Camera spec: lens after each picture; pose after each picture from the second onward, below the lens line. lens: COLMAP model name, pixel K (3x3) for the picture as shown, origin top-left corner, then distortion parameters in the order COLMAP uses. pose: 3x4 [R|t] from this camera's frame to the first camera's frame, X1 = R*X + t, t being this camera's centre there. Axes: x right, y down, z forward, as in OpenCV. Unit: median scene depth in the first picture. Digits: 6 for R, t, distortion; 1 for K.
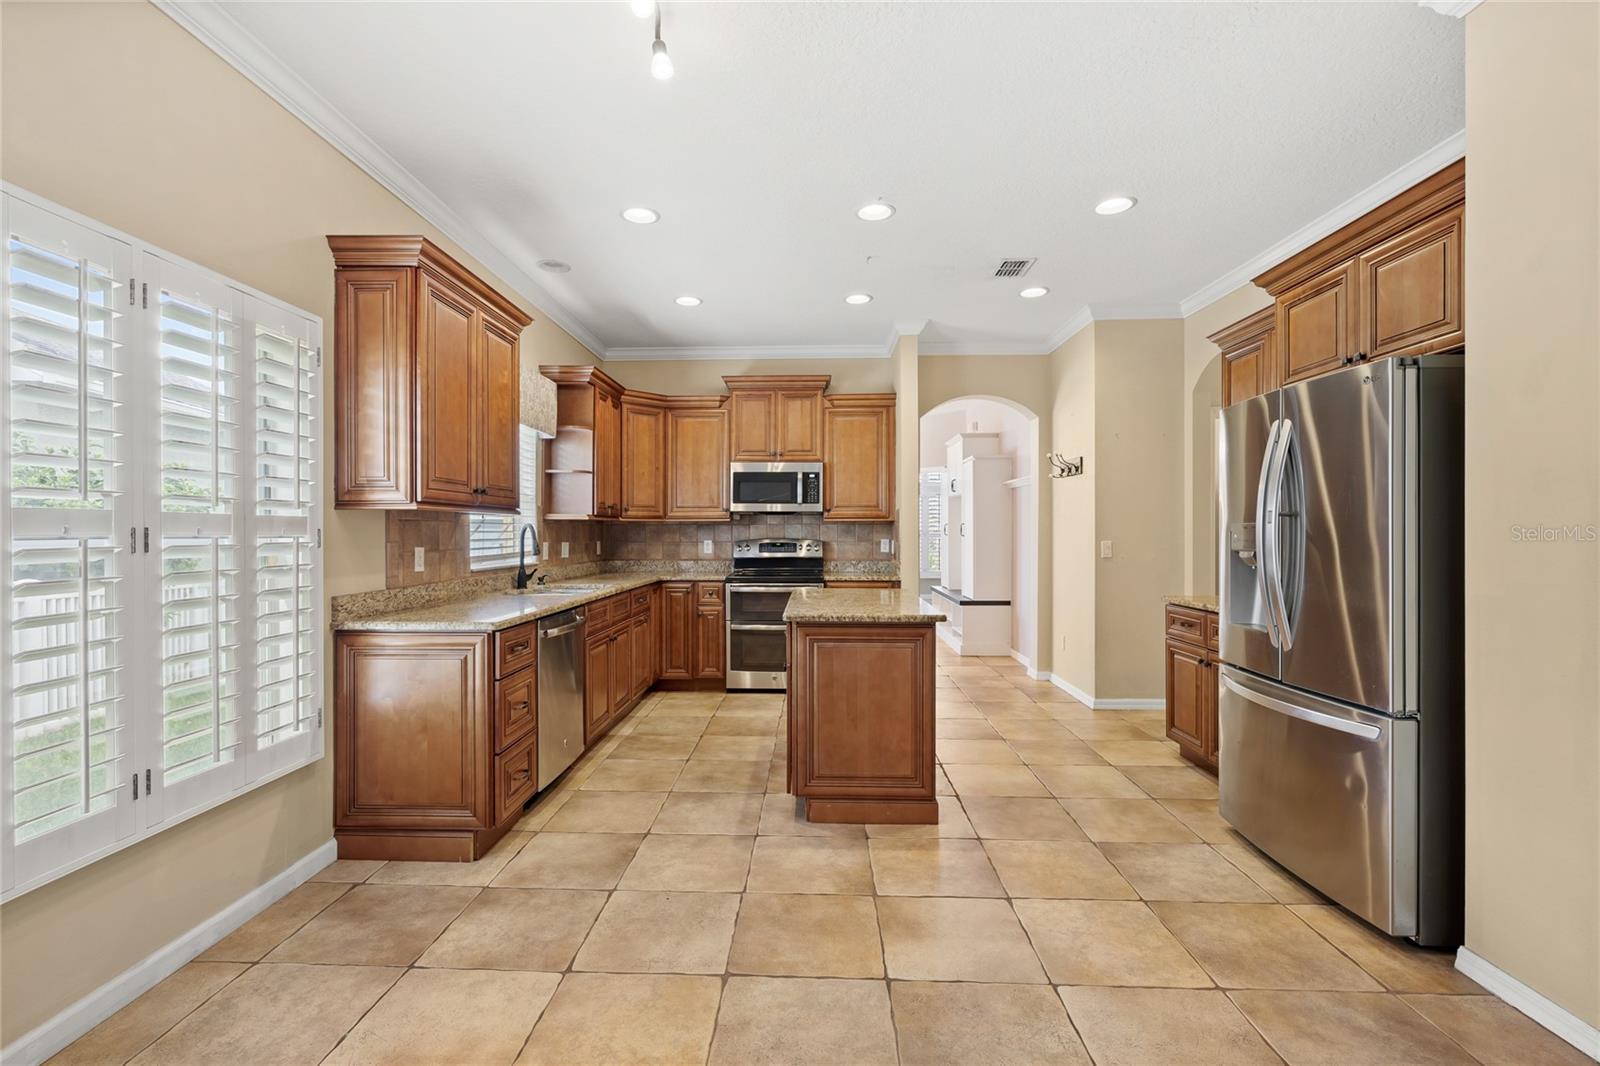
lens RADIAL K [[695.9, 0, 796.0], [0, 695.9, 534.6], [0, 0, 1]] dist [0.002622, 0.000756]
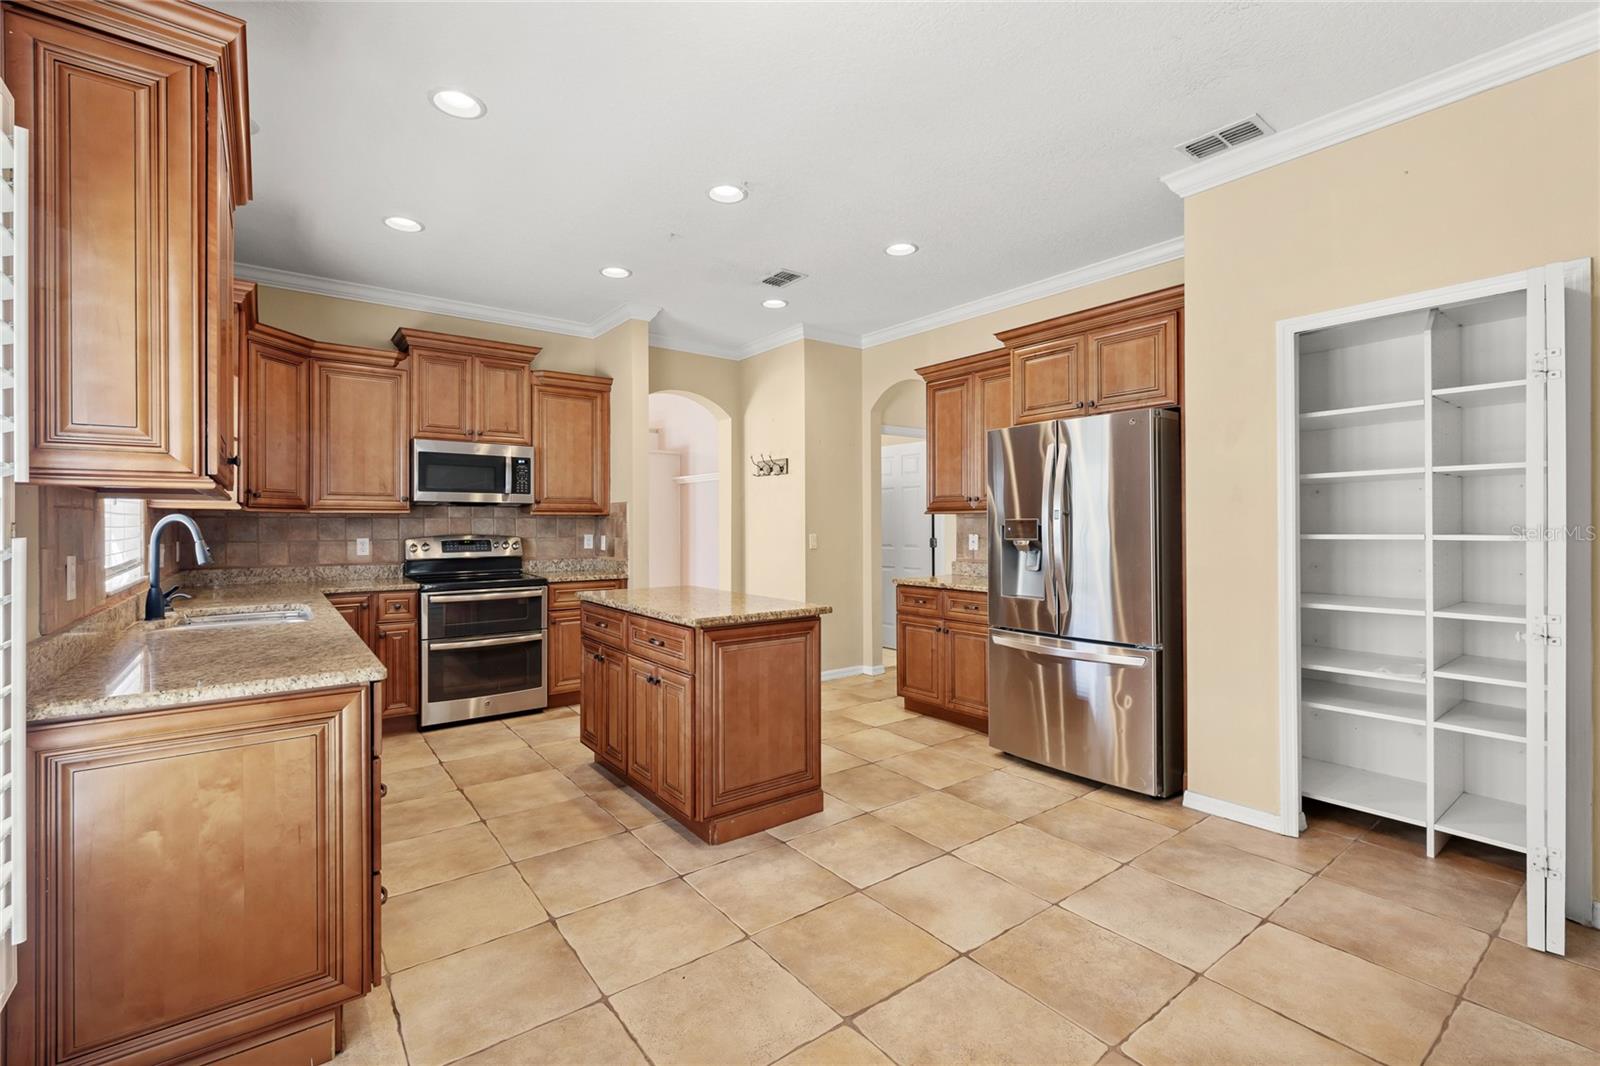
lens RADIAL K [[695.9, 0, 790.0], [0, 695.9, 523.0], [0, 0, 1]] dist [0.002622, 0.000756]
pose [[0.779121, 0.000429, 0.626873, -0.300852], [0.005142, 0.999962, -0.007074, -0.000951], [-0.626852, 0.008735, 0.779089, 0.142256]]
